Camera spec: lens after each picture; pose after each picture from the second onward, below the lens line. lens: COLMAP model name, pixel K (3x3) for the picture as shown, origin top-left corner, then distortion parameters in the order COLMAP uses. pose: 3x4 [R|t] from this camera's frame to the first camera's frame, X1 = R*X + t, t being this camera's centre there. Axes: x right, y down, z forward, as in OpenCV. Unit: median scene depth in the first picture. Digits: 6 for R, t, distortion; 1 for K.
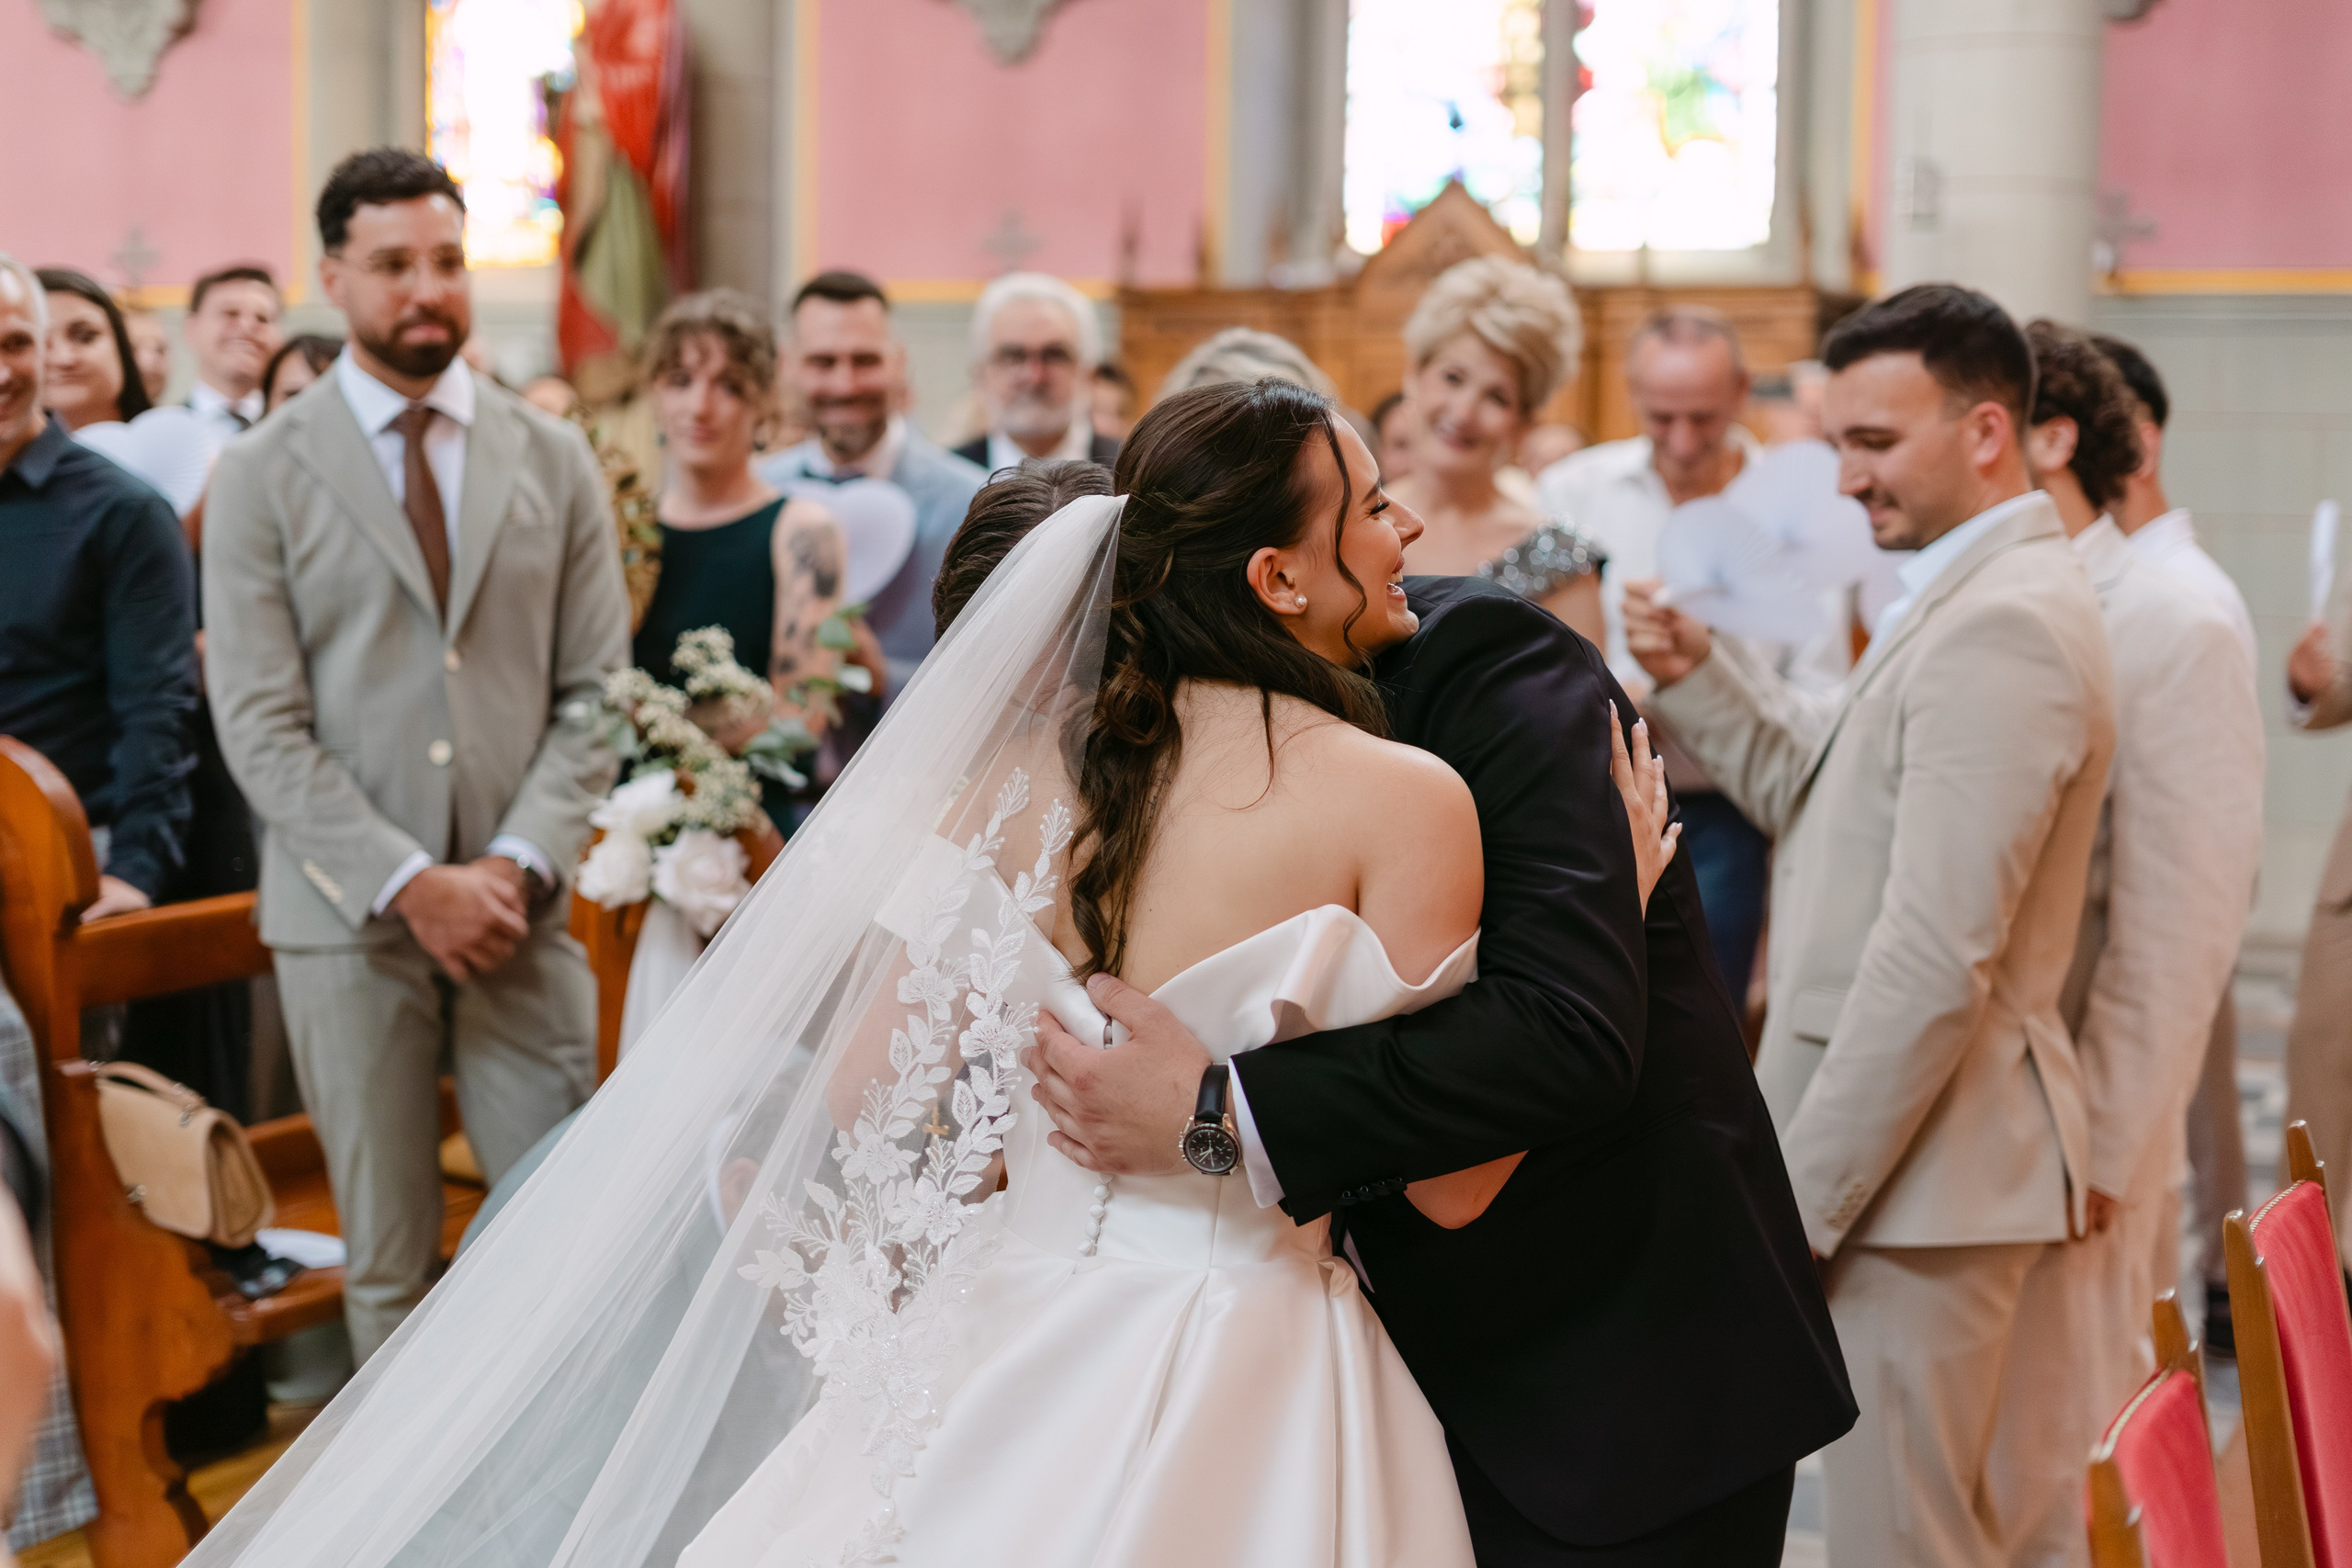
lens RADIAL K [[3514.3, 0, 1184.9], [0, 3514.3, 781.4], [0, 0, 1]] dist [-0.005042, 0.000000]
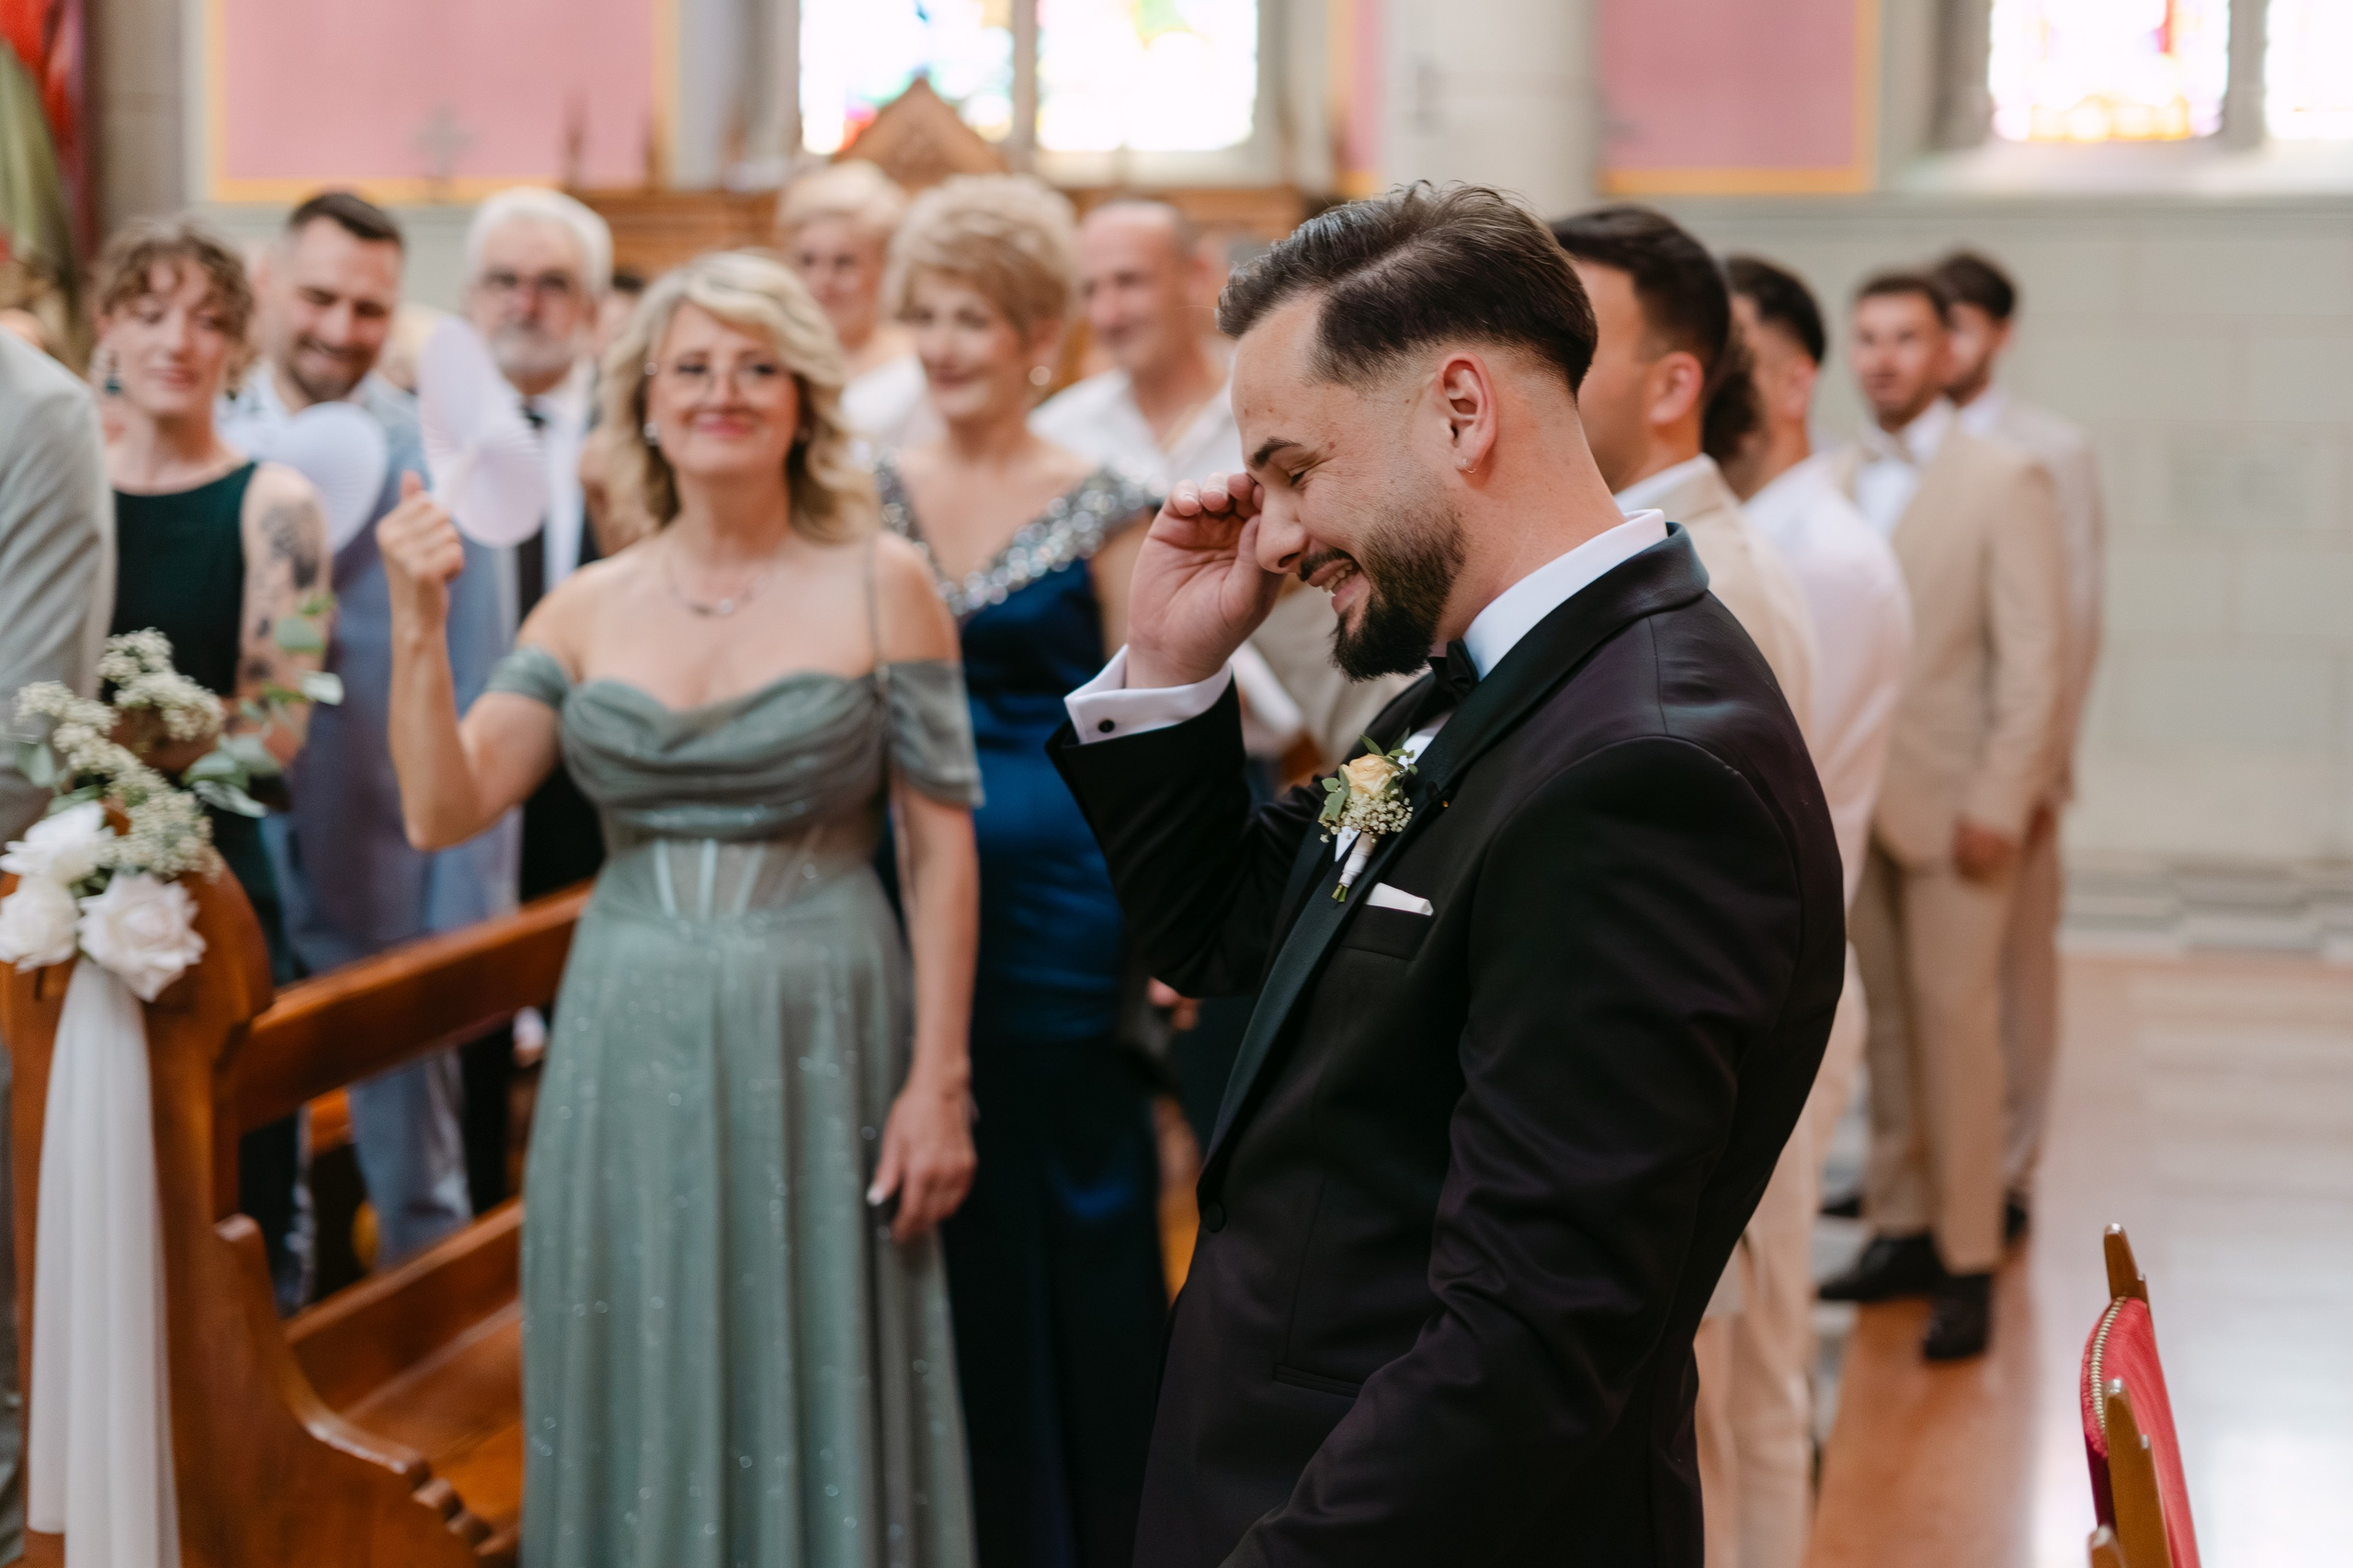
lens RADIAL K [[3516.0, 0, 1169.9], [0, 3516.0, 763.2], [0, 0, 1]] dist [-0.005042, 0.000000]
pose [[0.987641, -0.023966, 0.154889, -0.025117], [0.020420, 0.999493, 0.024441, -0.020993], [-0.155396, -0.020976, 0.987629, 0.135798]]
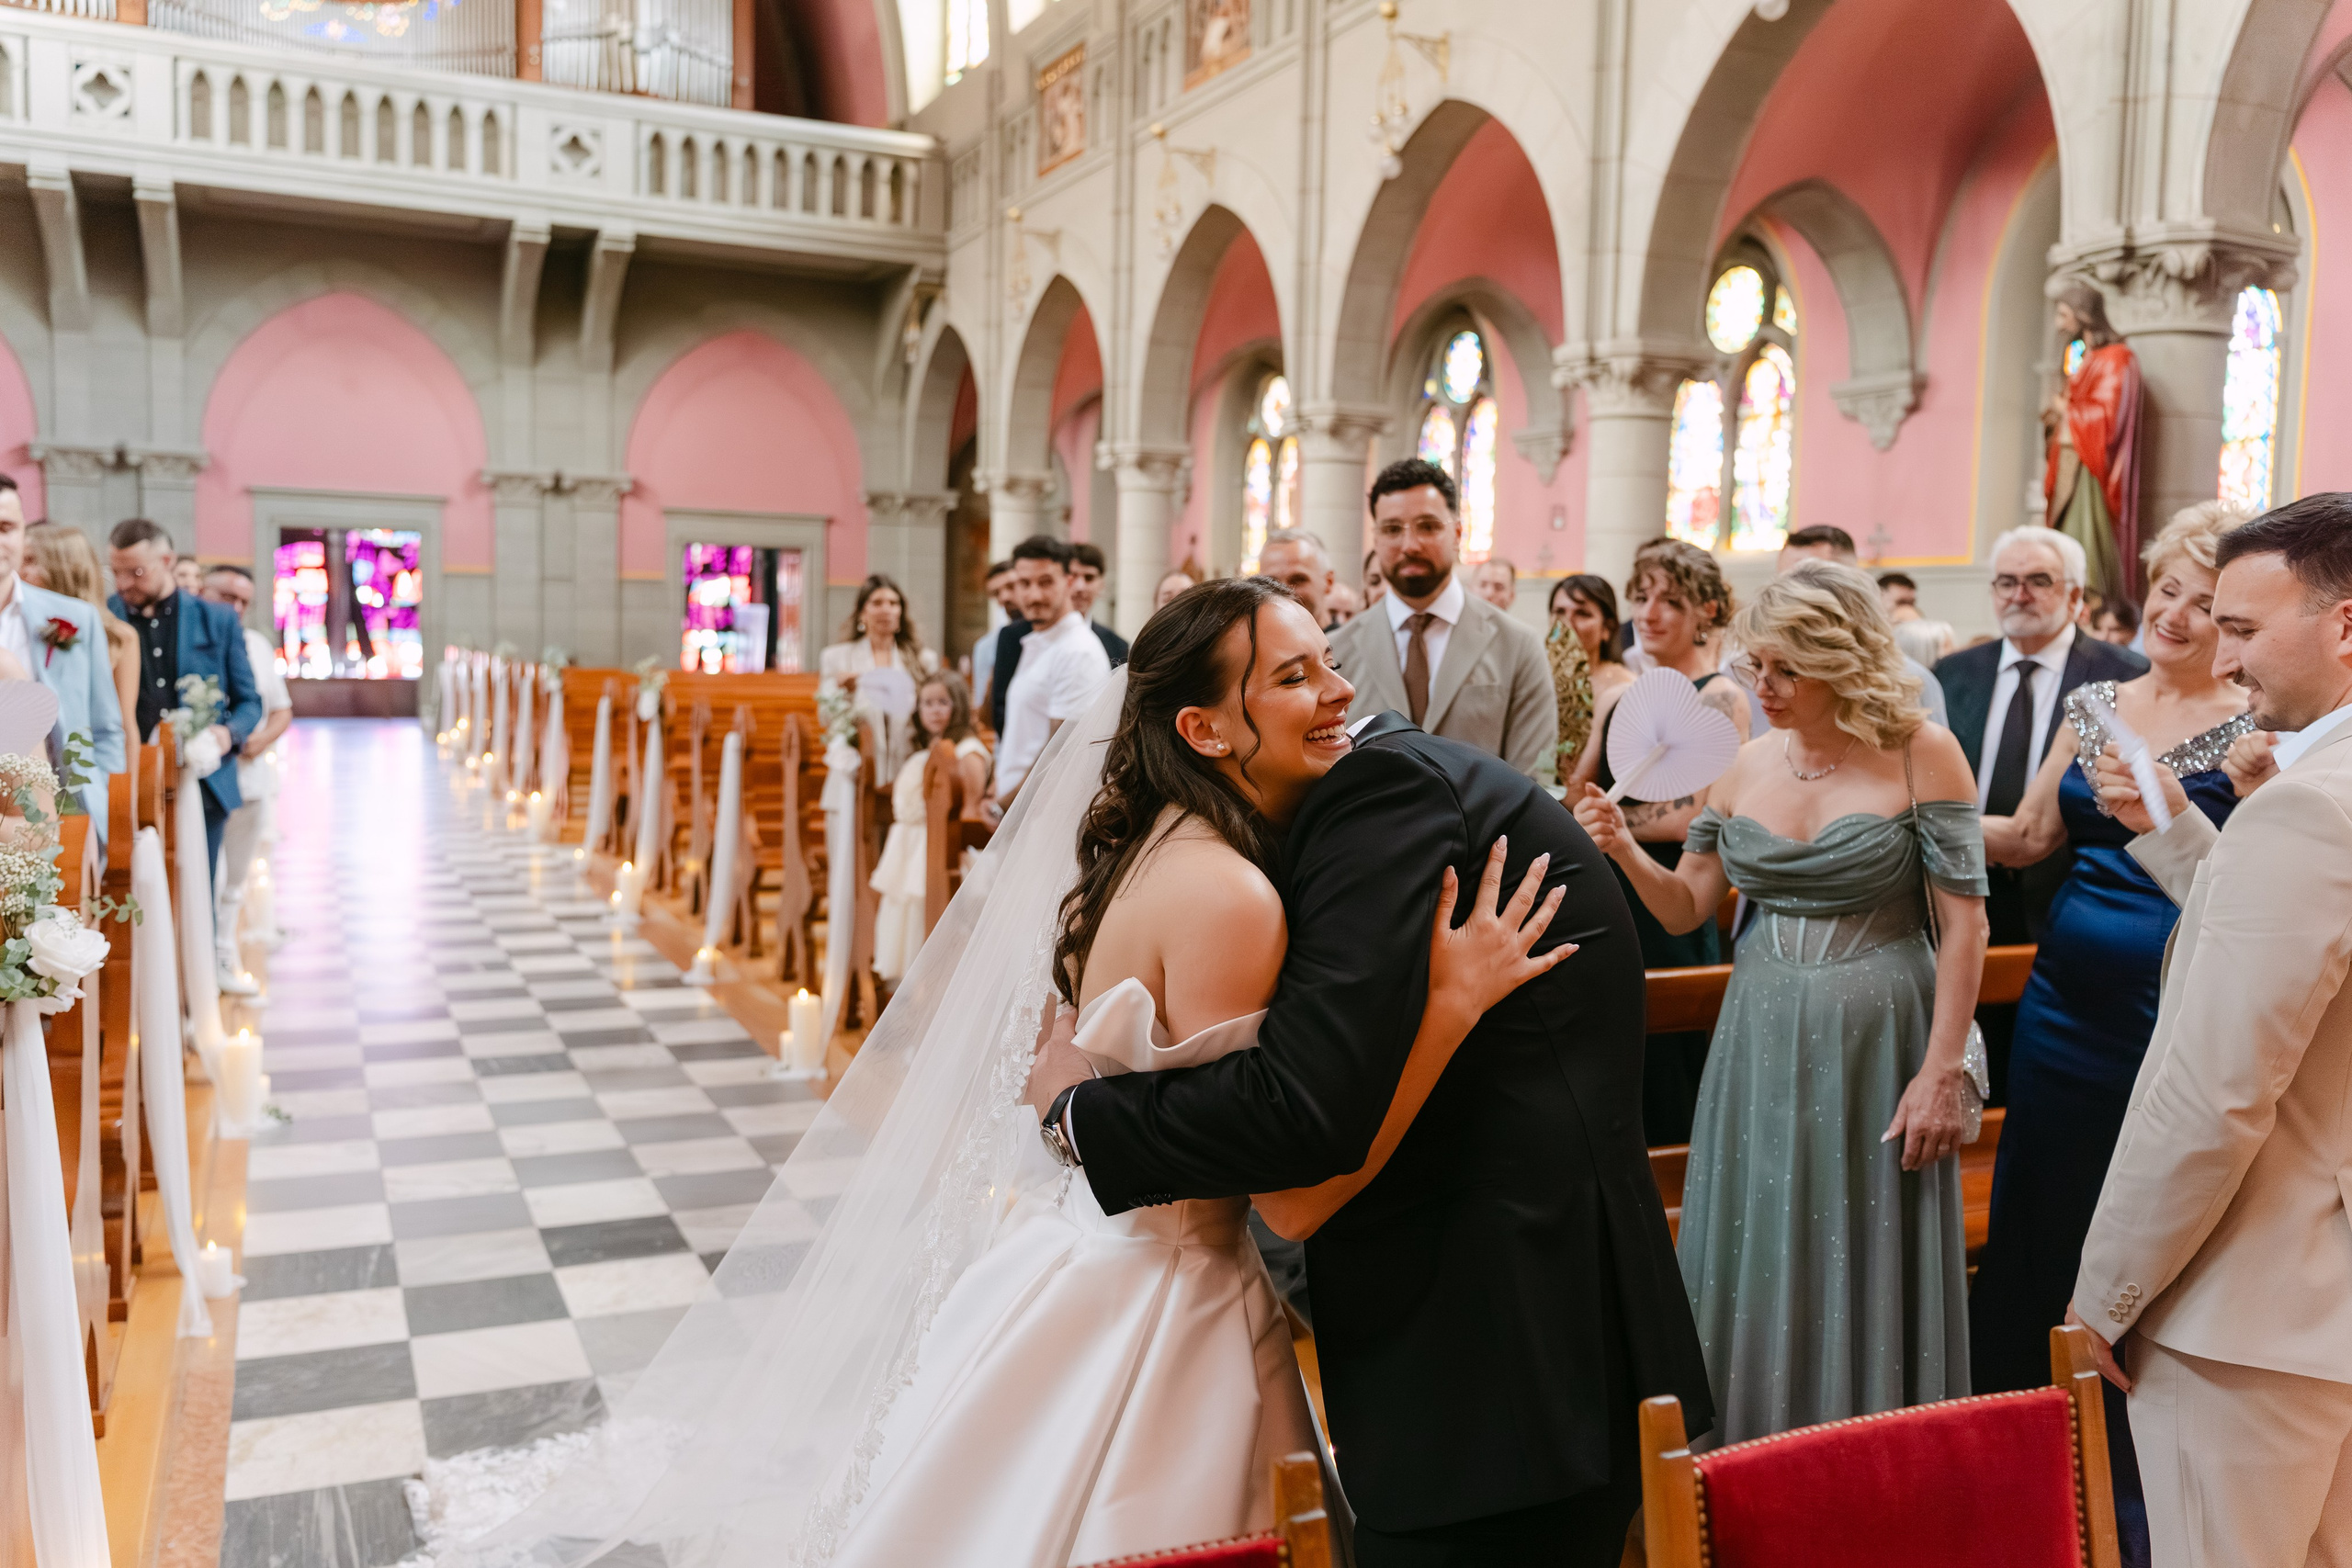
lens RADIAL K [[1868.4, 0, 1177.5], [0, 1868.4, 784.4], [0, 0, 1]] dist [0.009253, -0.012286]
pose [[0.745045, 0.057177, -0.664559, 0.268232], [-0.071756, 0.997408, 0.005369, -0.021663], [0.663143, 0.043686, 0.747217, 0.252331]]
